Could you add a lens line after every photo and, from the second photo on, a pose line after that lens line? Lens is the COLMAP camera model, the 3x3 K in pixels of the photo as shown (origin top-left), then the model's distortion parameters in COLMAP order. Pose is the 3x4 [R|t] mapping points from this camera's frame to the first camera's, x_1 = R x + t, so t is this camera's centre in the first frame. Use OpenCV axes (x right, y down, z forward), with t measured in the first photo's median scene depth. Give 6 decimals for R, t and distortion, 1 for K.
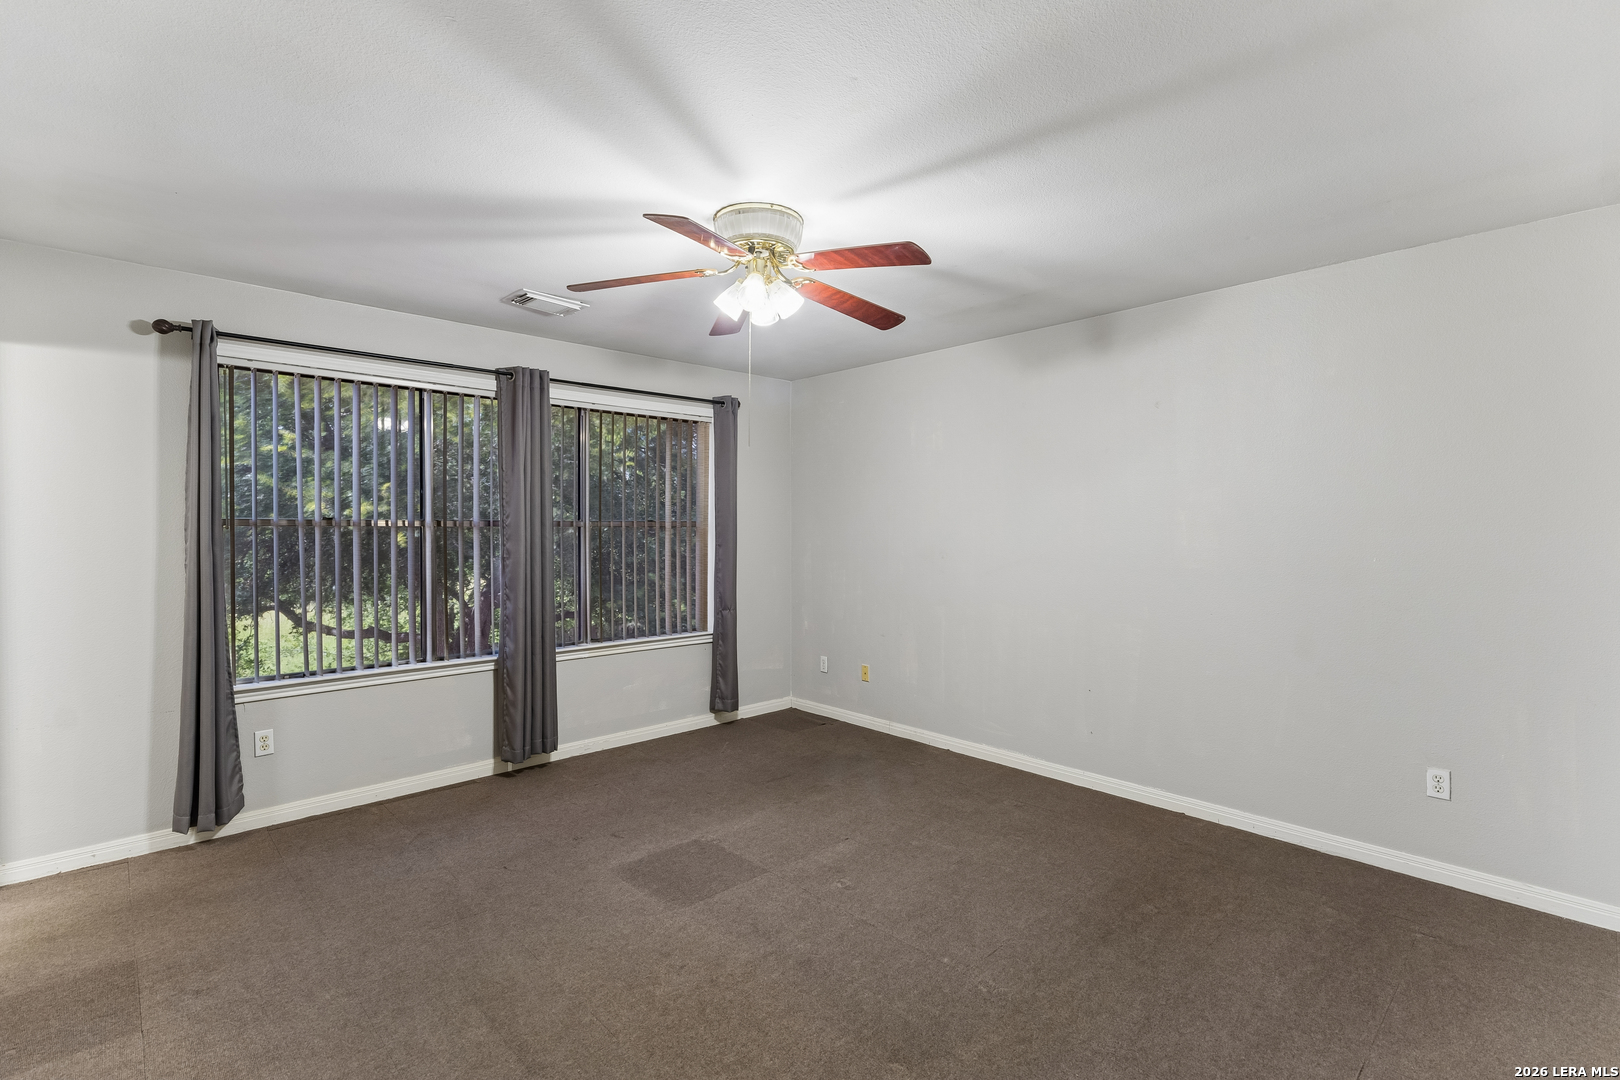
lens RADIAL K [[738.9, 0, 810.8], [0, 738.9, 550.6], [0, 0, 1]] dist [0.003473, 0.000720]
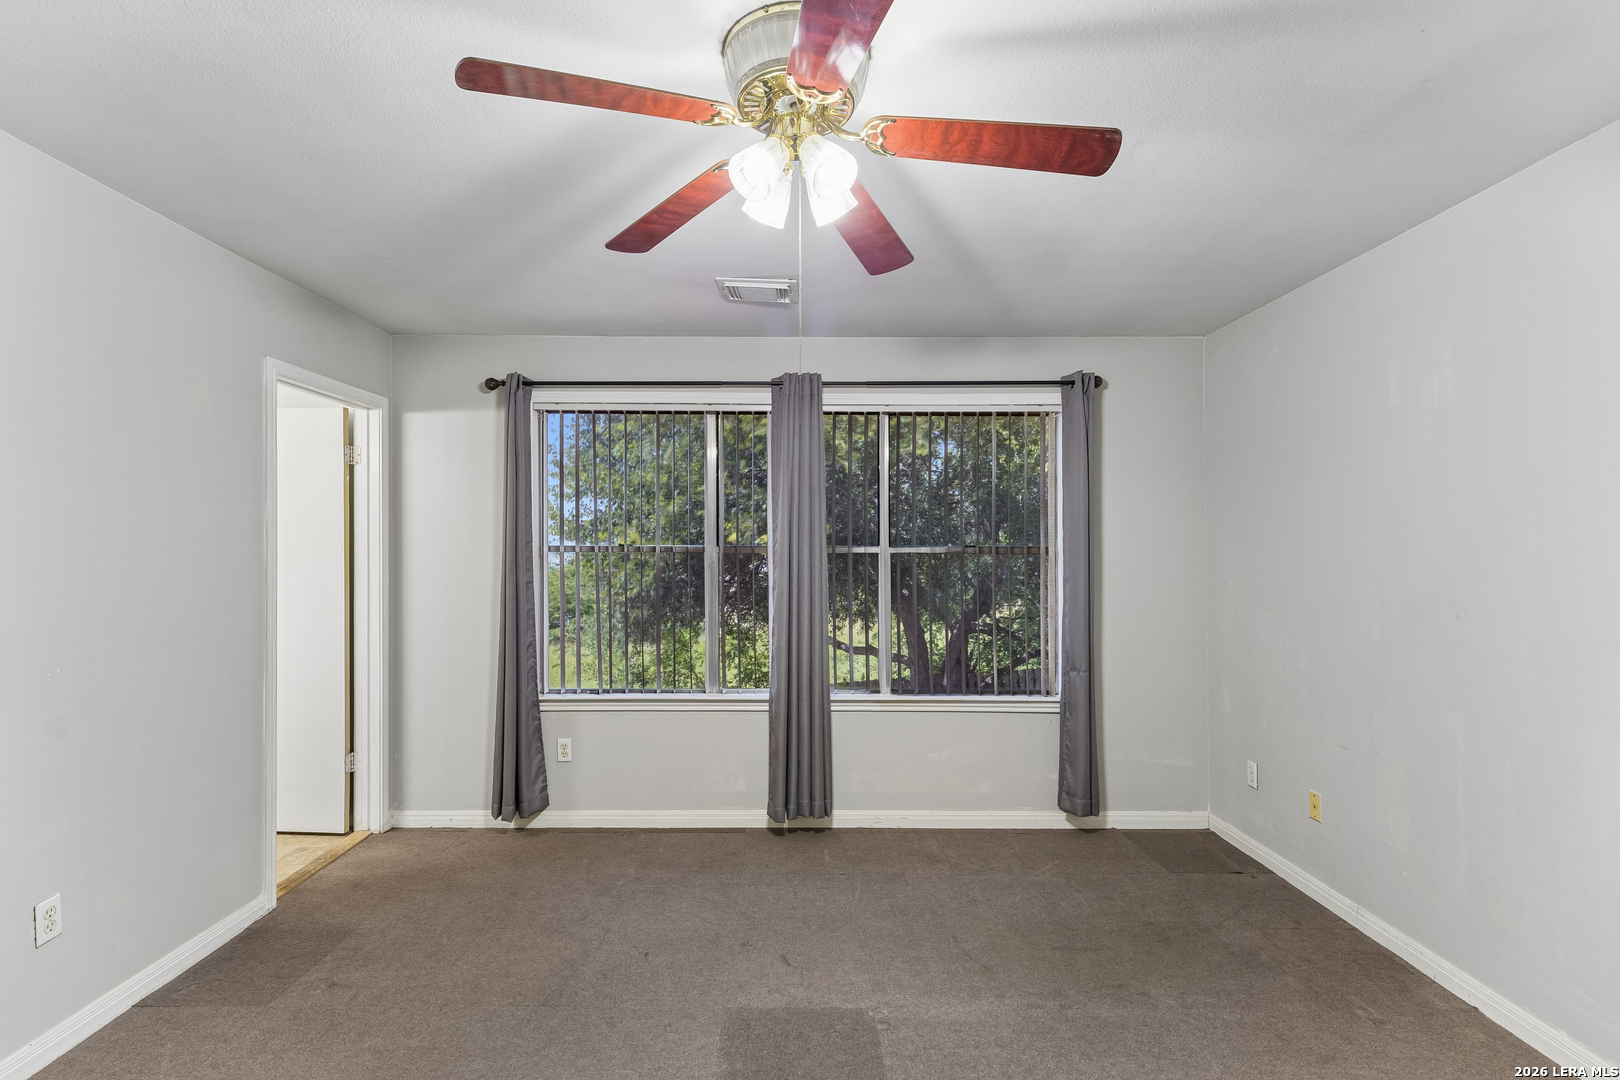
lens RADIAL K [[738.9, 0, 810.8], [0, 738.9, 550.6], [0, 0, 1]] dist [0.003473, 0.000720]
pose [[0.728325, 0.000099, -0.685232, 0.231779], [-0.024171, 0.999381, -0.025547, -0.013466], [0.684806, 0.035169, 0.727876, 0.373538]]
